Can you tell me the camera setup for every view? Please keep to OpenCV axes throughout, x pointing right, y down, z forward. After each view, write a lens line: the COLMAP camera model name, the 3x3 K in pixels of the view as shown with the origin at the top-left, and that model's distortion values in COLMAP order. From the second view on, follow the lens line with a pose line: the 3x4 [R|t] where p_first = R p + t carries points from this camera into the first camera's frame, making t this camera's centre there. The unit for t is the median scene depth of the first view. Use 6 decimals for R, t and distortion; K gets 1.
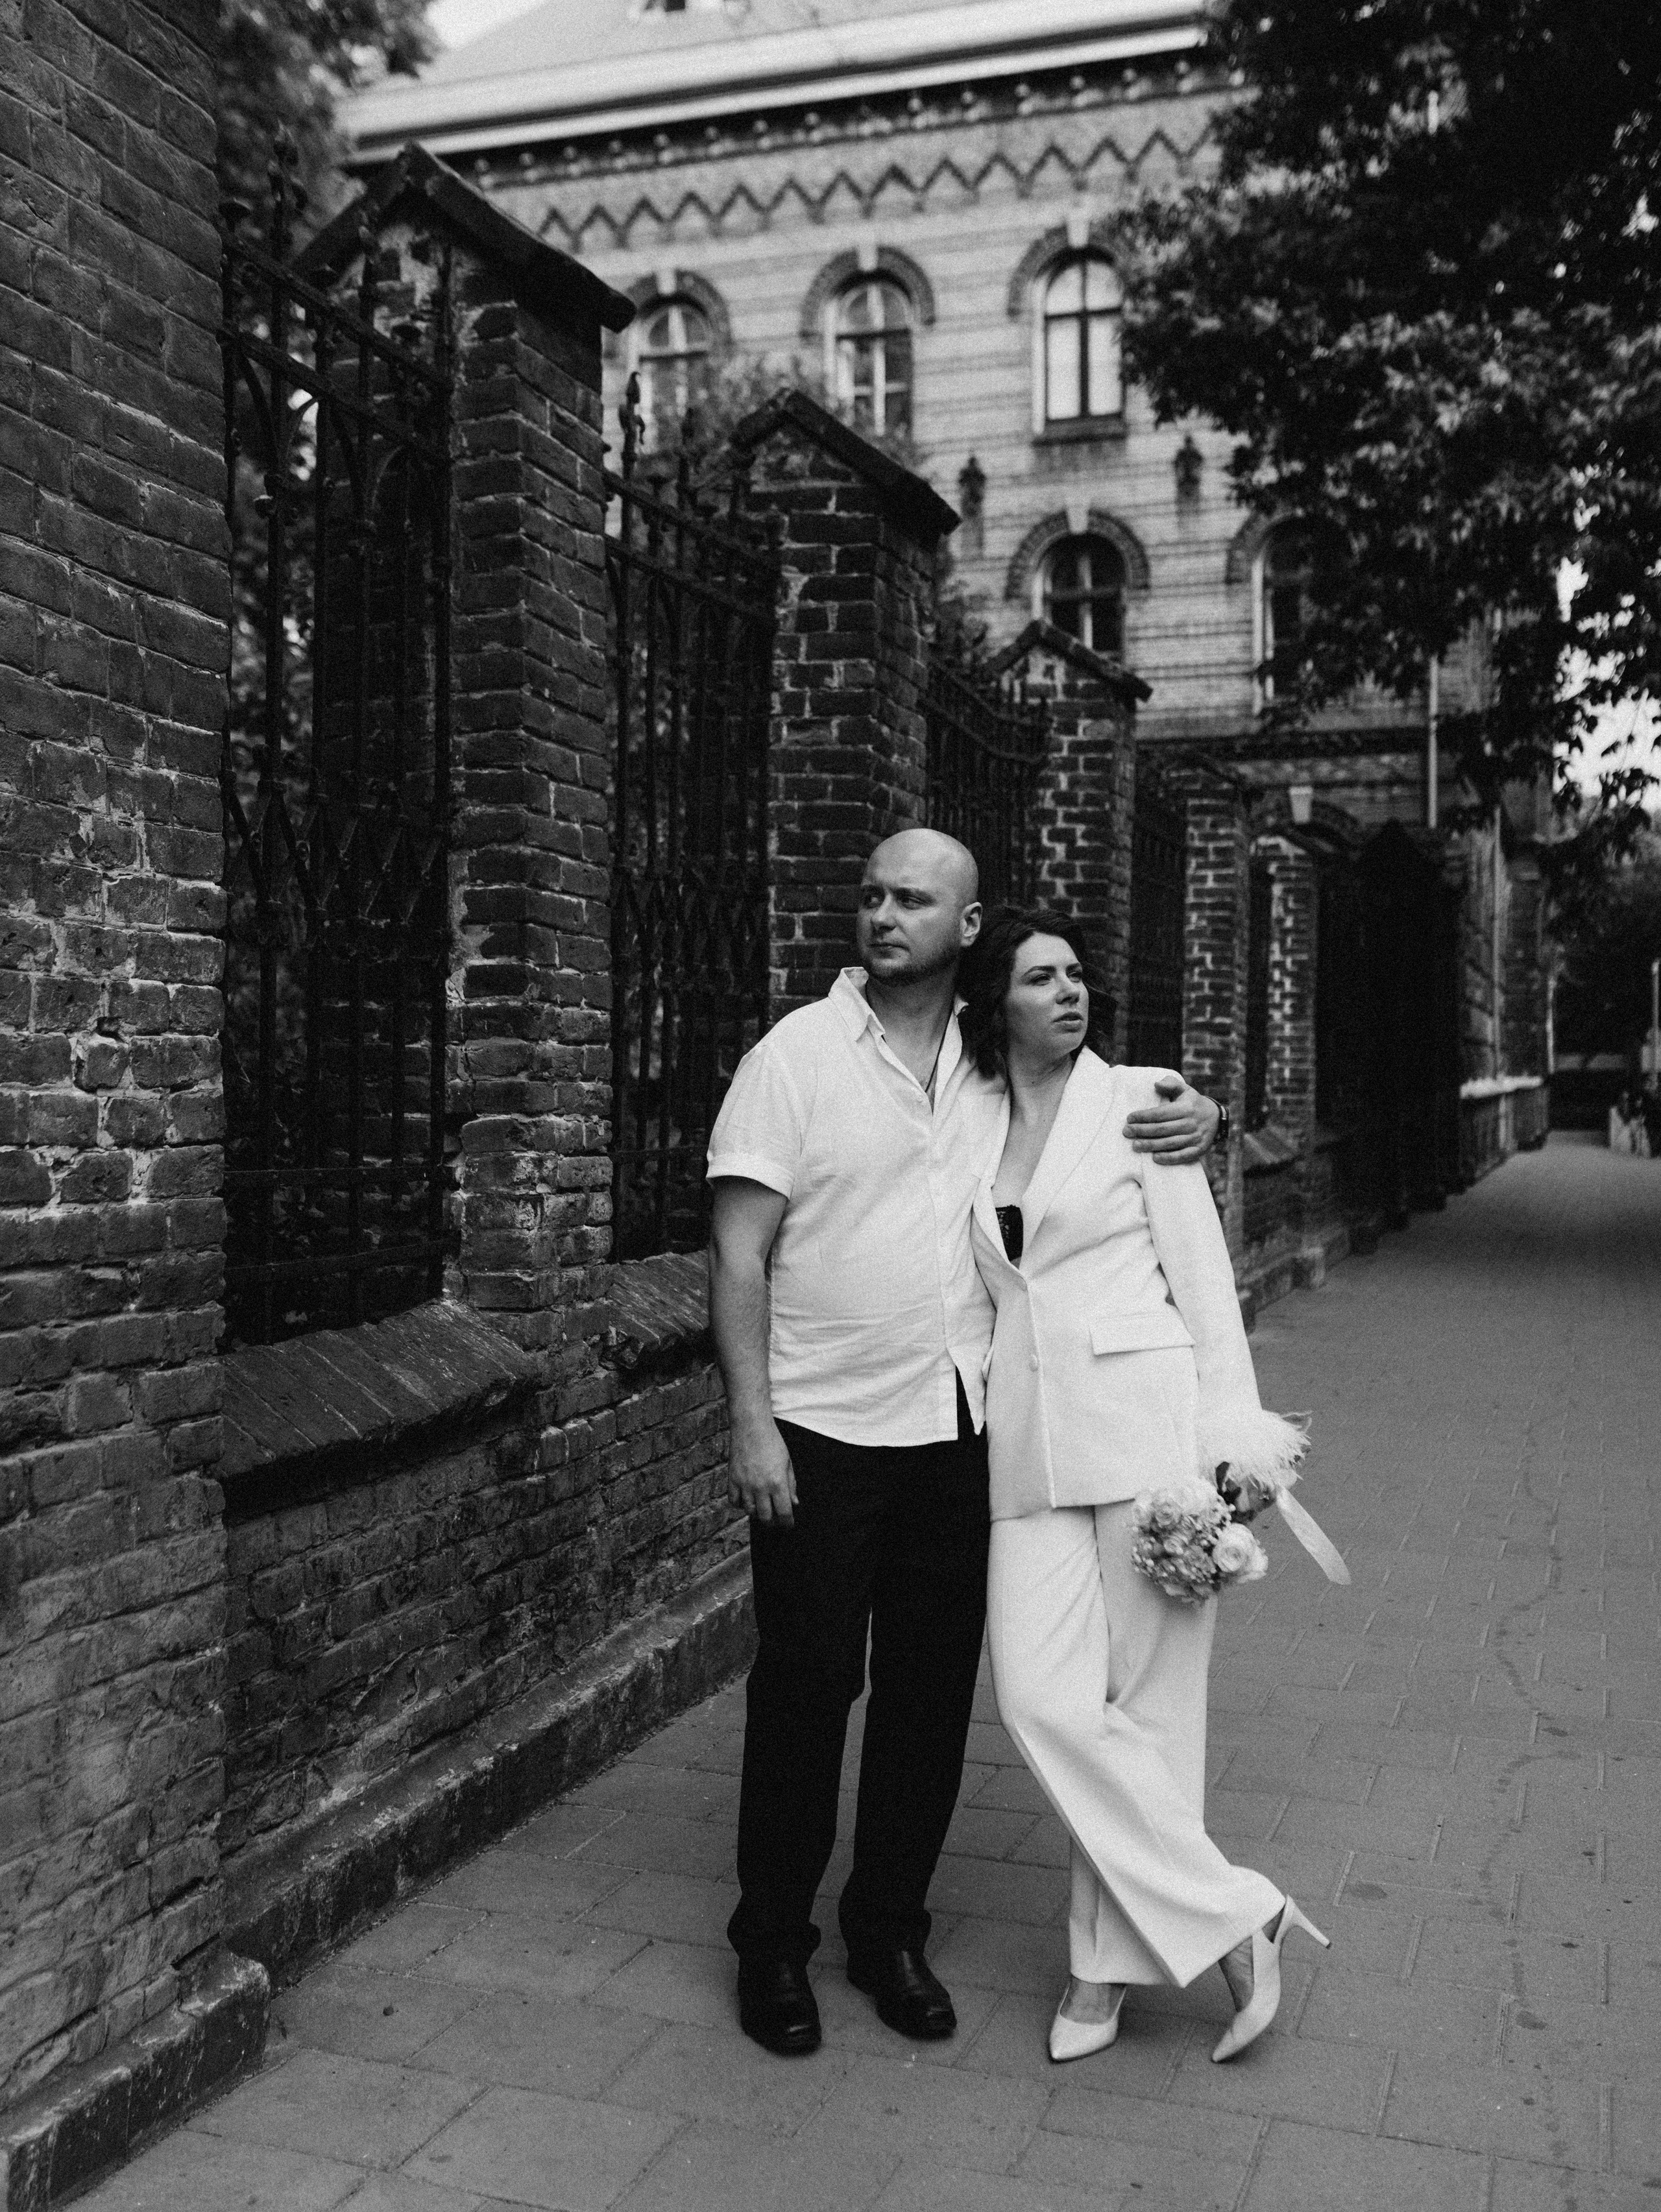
lens RADIAL K [[2772.0, 0, 830.5], [0, 2772.0, 1106.0], [0, 0, 1]] dist [-0.027365, 0.072124]
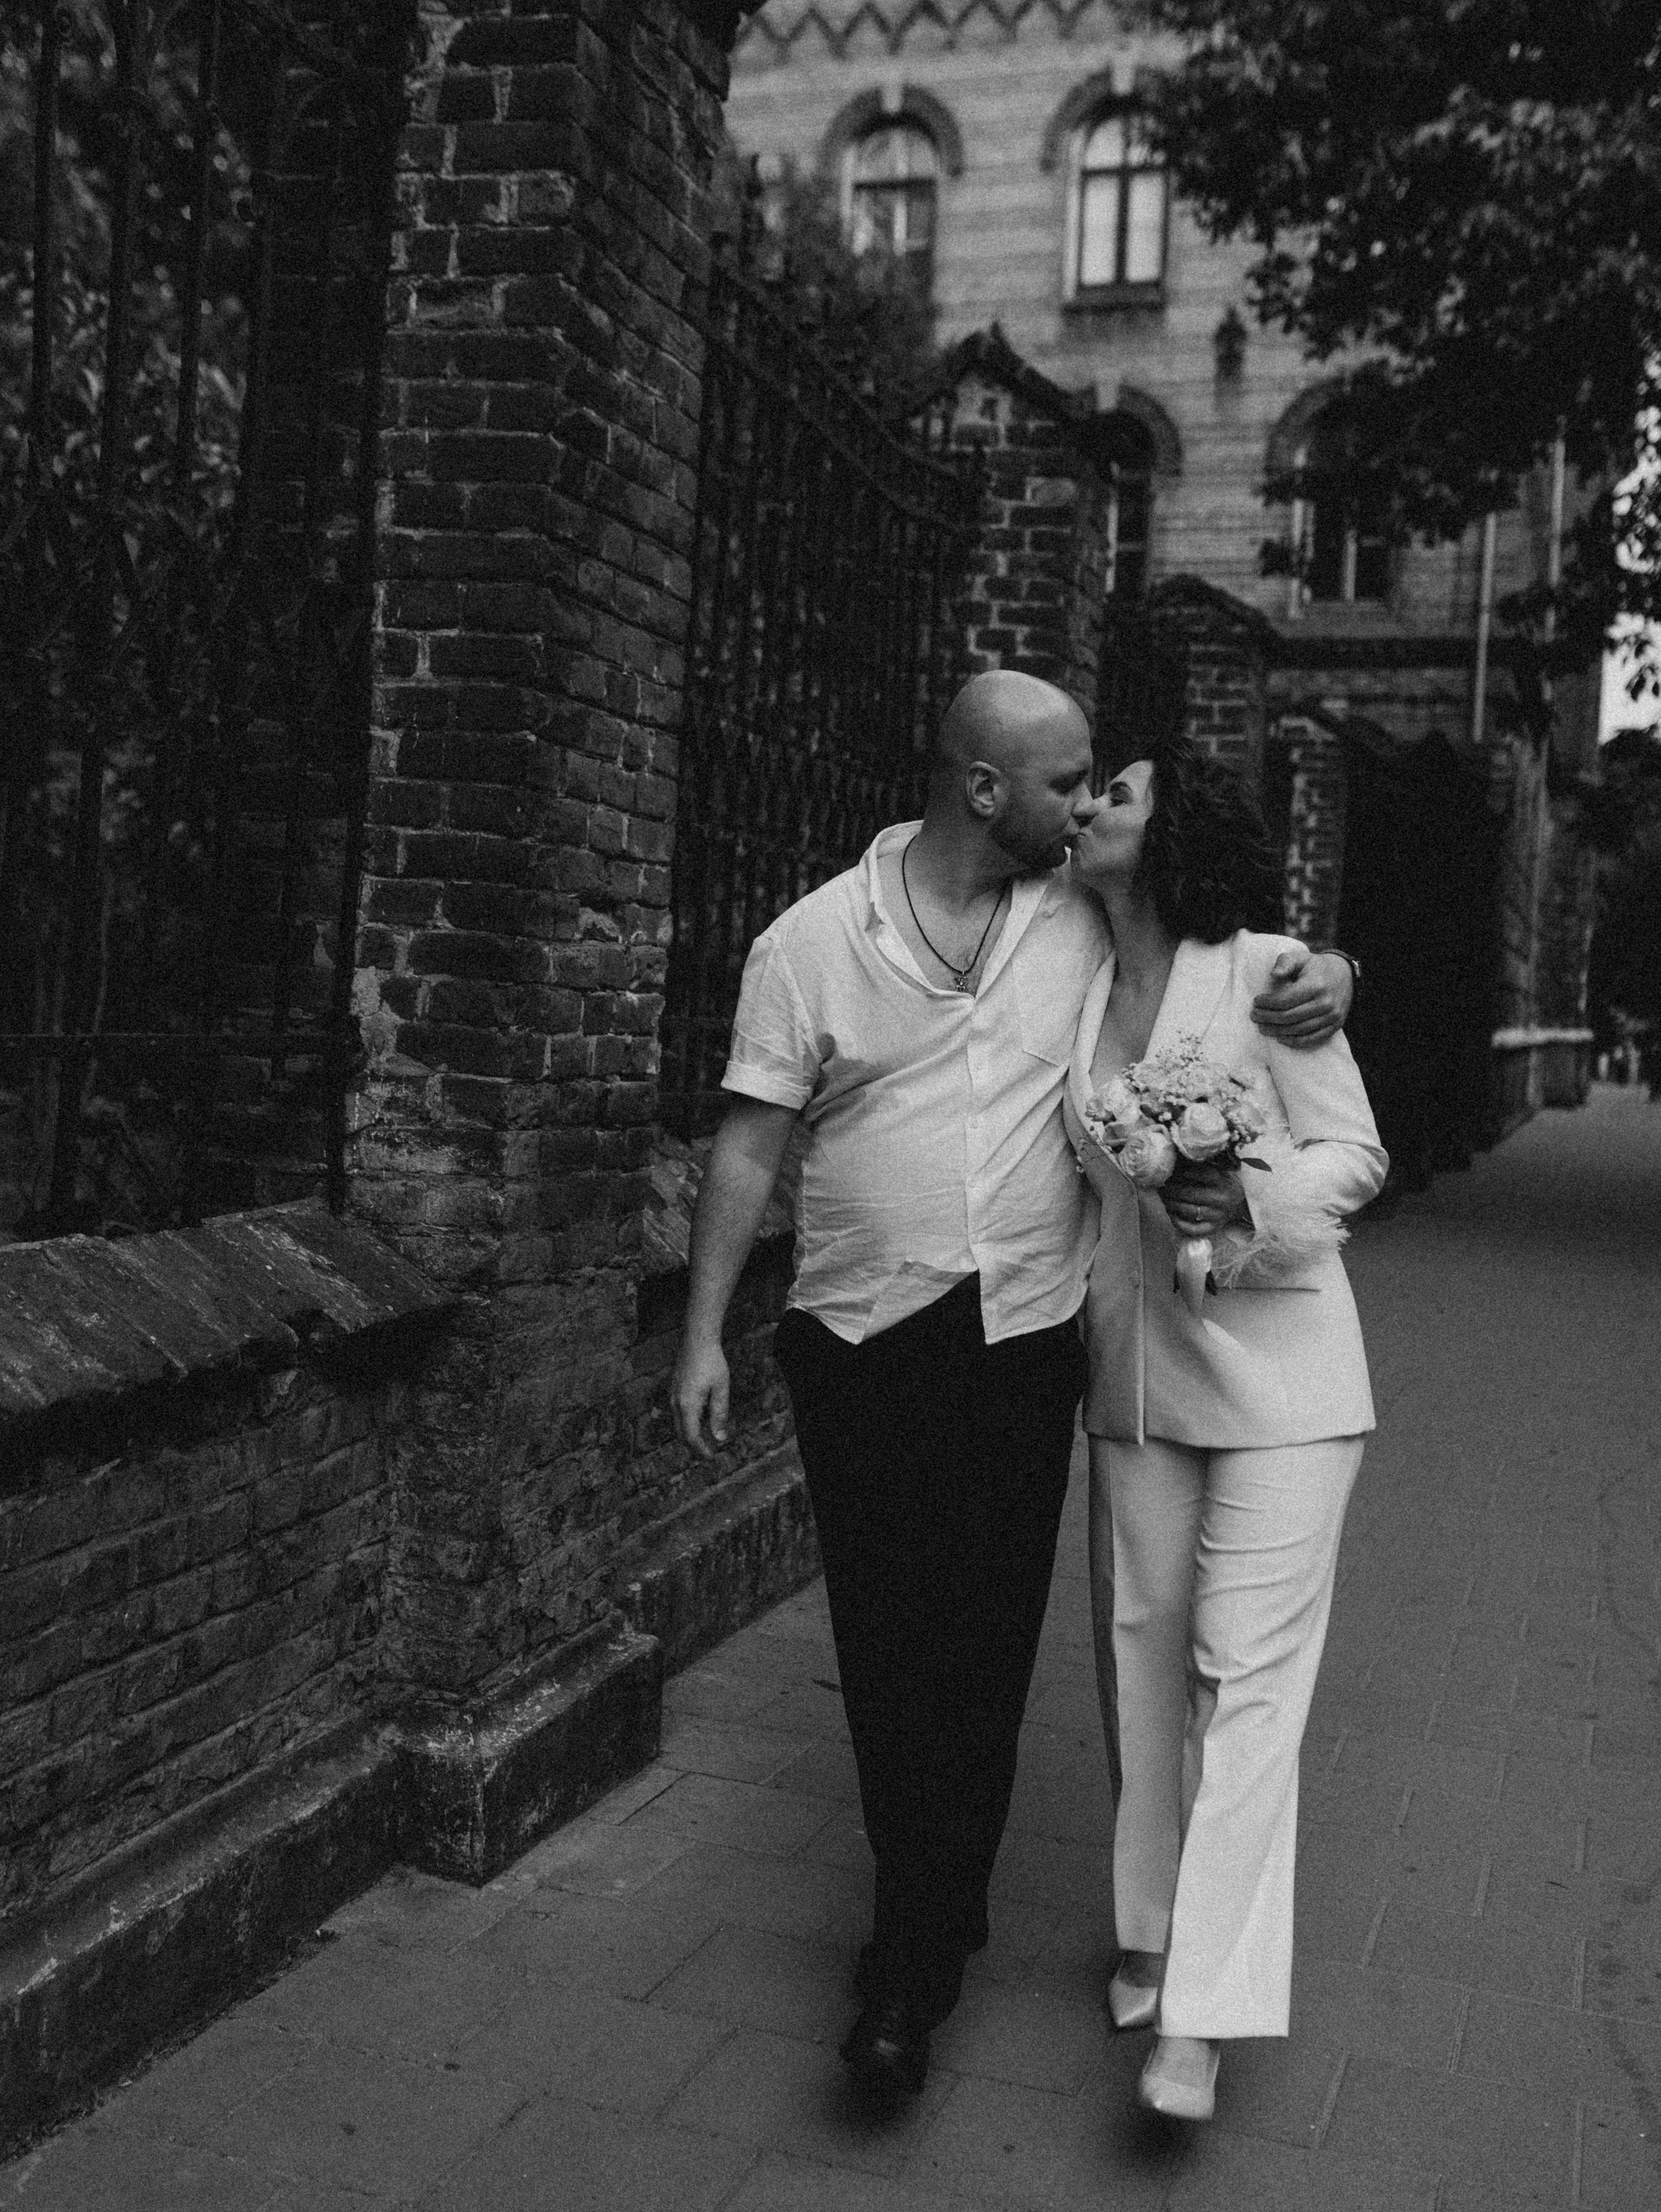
lens RADIAL K [[2772.0, 0, 830.5], [0, 2772.0, 1106.0], [0, 0, 1]] dist [-0.027365, 0.072124]
pose [[0.998849, 0.047701, -0.005097, 0.026649], [-0.047539, 0.998472, 0.028177, 0.002256], [0.006433, -0.027902, 0.999590, 0.149687]]
